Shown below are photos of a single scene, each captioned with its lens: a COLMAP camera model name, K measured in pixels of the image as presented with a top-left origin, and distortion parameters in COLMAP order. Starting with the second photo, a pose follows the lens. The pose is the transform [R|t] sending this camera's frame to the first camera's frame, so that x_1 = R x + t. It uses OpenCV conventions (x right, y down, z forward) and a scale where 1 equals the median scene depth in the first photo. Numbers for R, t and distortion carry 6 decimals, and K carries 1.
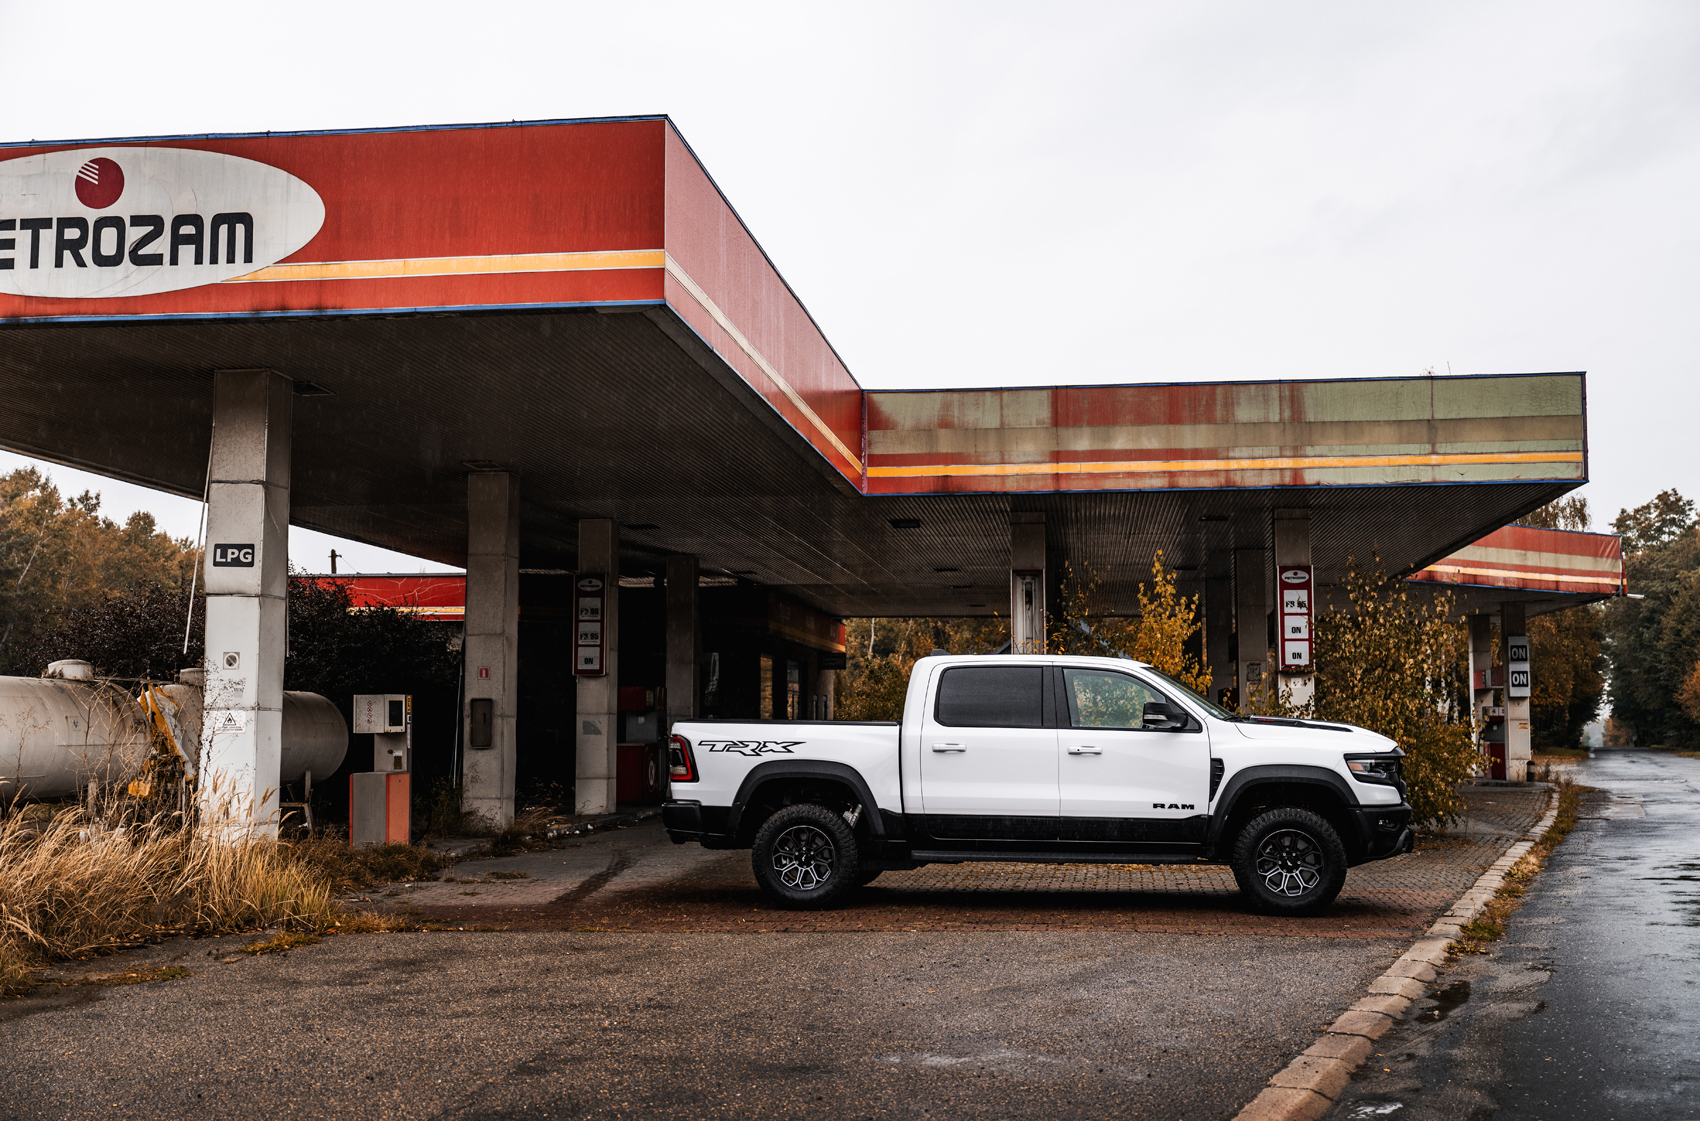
lens RADIAL K [[1885.7, 0, 850.0], [0, 1885.7, 560.5], [0, 0, 1]] dist [-0.008026, 0.012710]
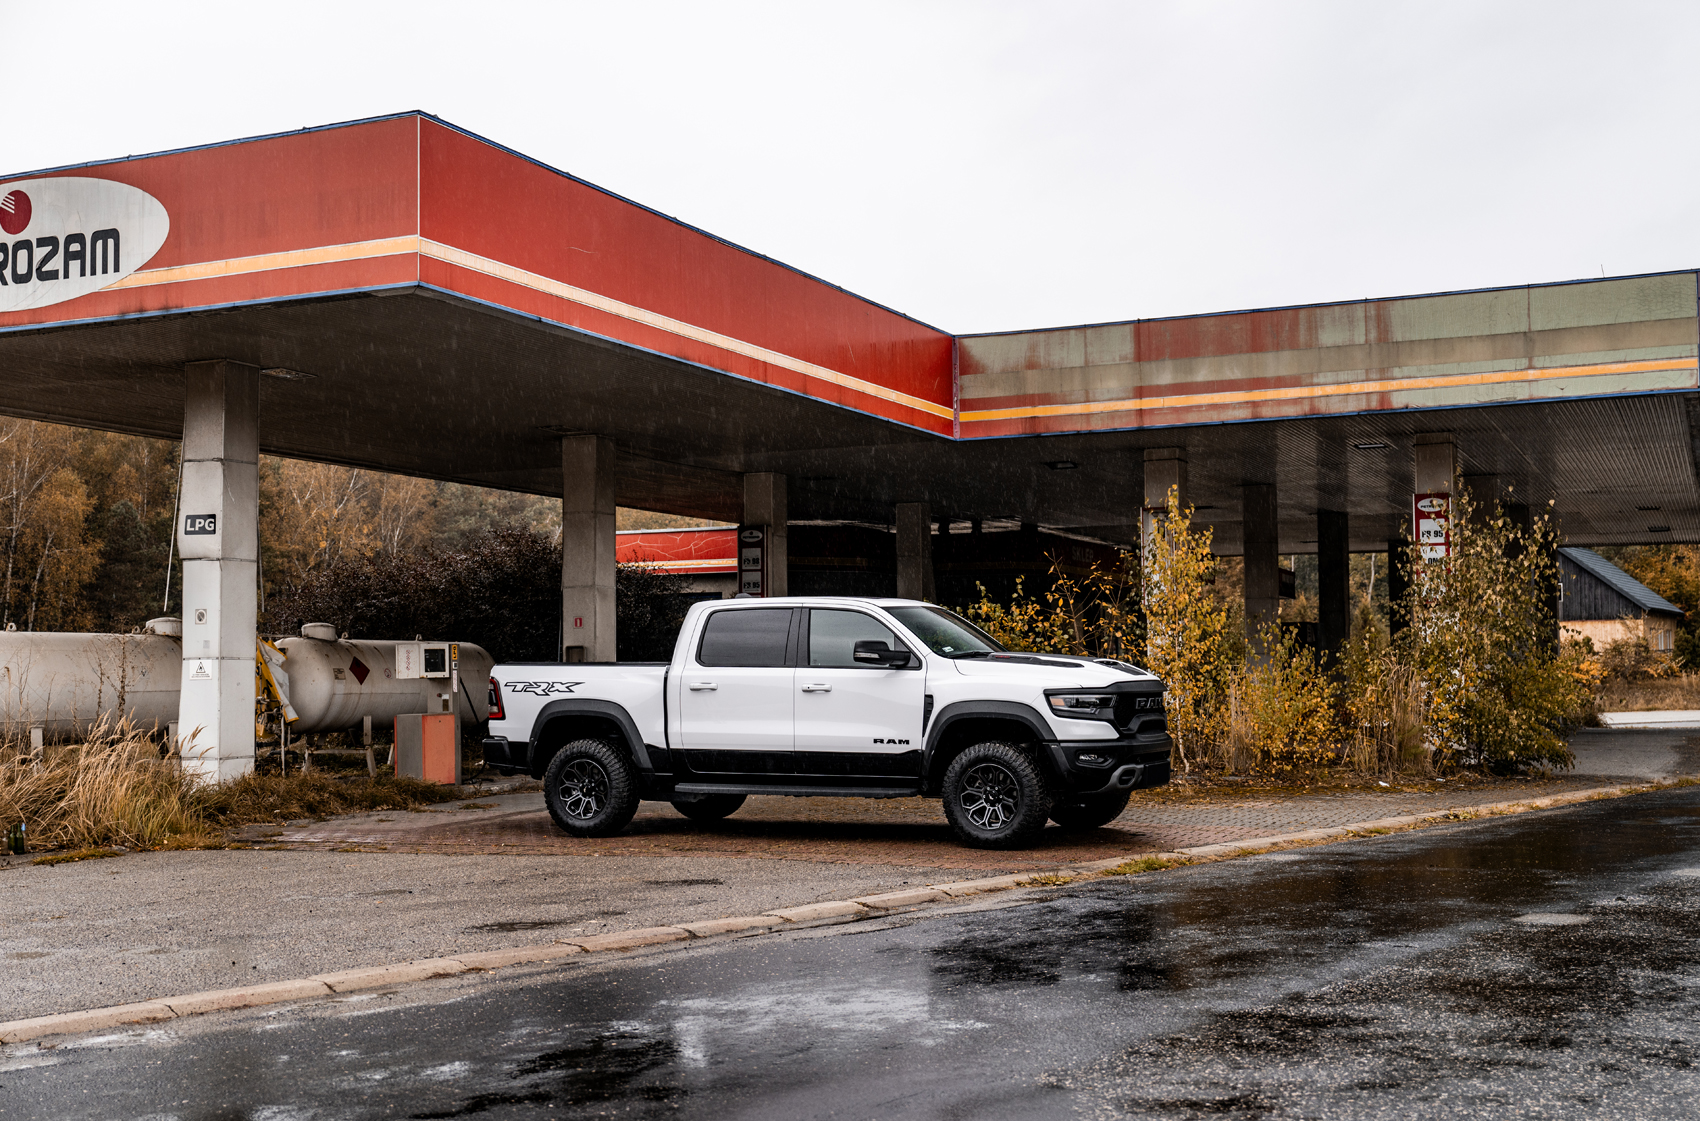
lens RADIAL K [[1915.2, 0, 886.9], [0, 1915.2, 581.9], [0, 0, 1]] dist [-0.004857, 0.003647]
pose [[0.959103, -0.023853, -0.282049, 0.393979], [0.035354, 0.998735, 0.035759, 0.005095], [0.280839, -0.044268, 0.958733, 0.001425]]
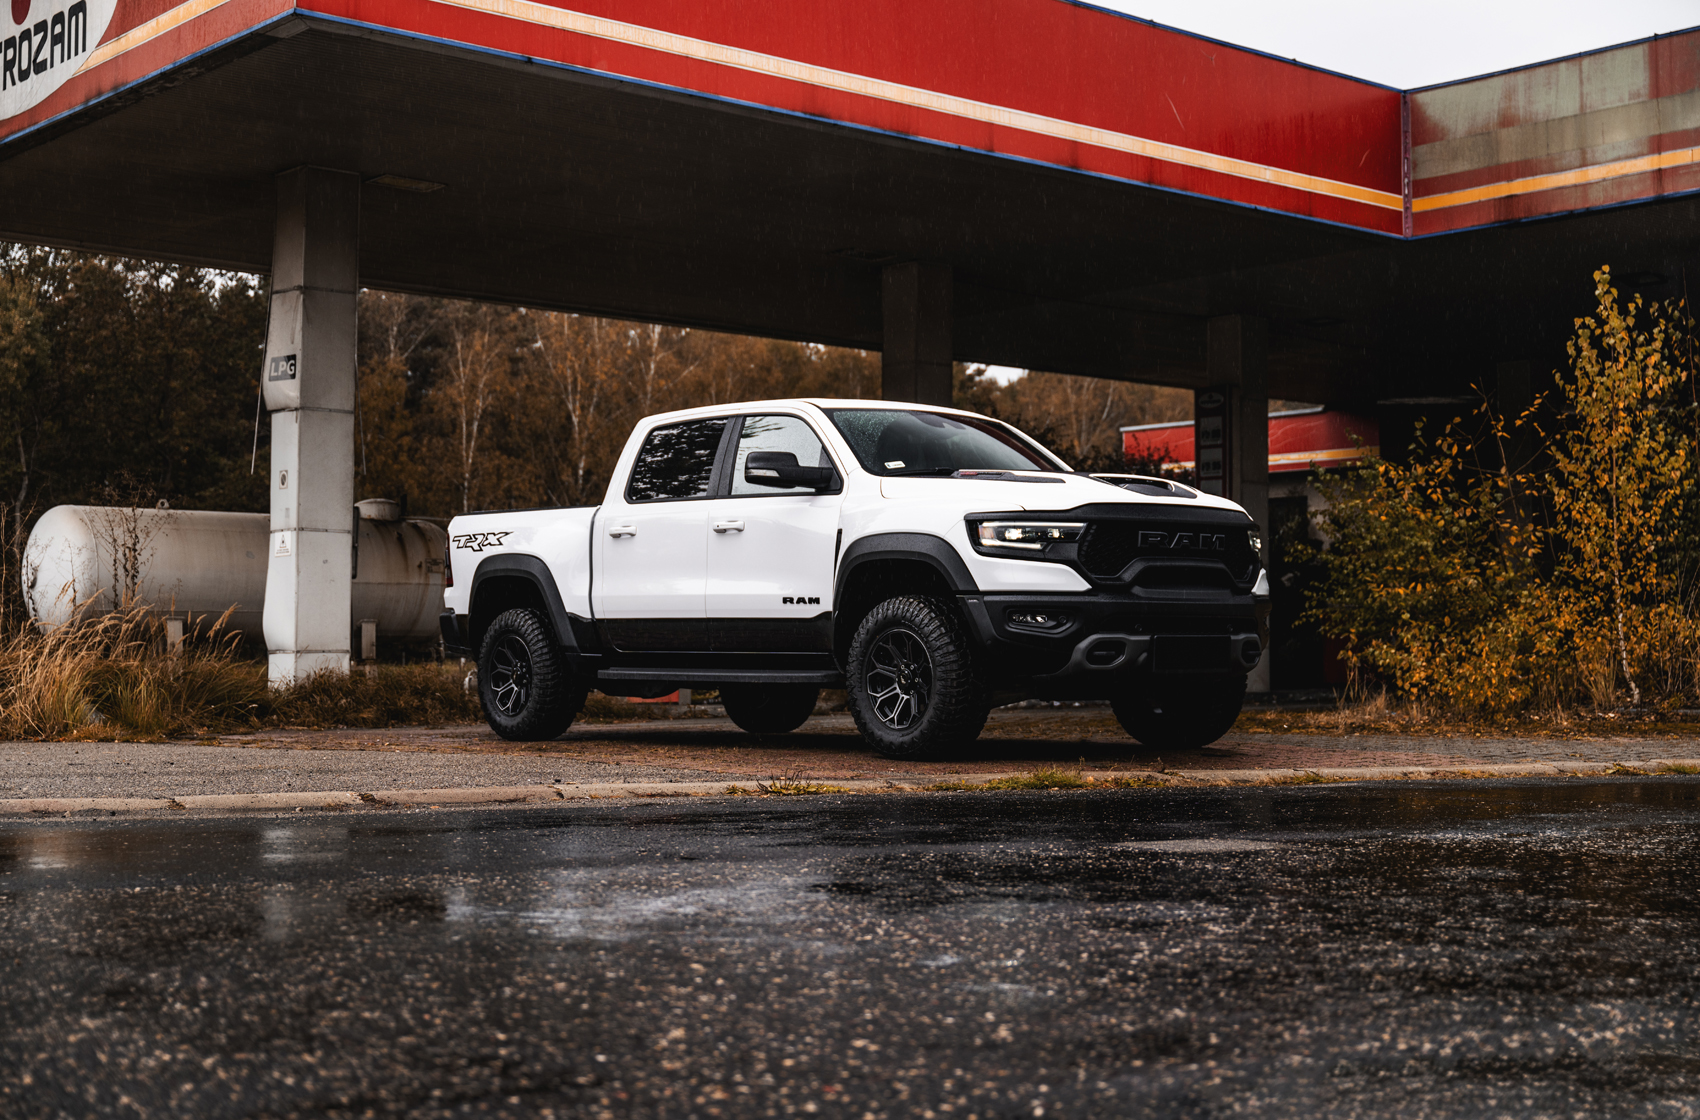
lens RADIAL K [[2275.4, 0, 850.0], [0, 2275.4, 560.0], [0, 0, 1]] dist [-0.006937, -0.017338]
pose [[0.749469, -0.028518, -0.661425, 0.625571], [0.057959, 0.998062, 0.022642, 0.082481], [0.659497, -0.055305, 0.749670, 0.324719]]
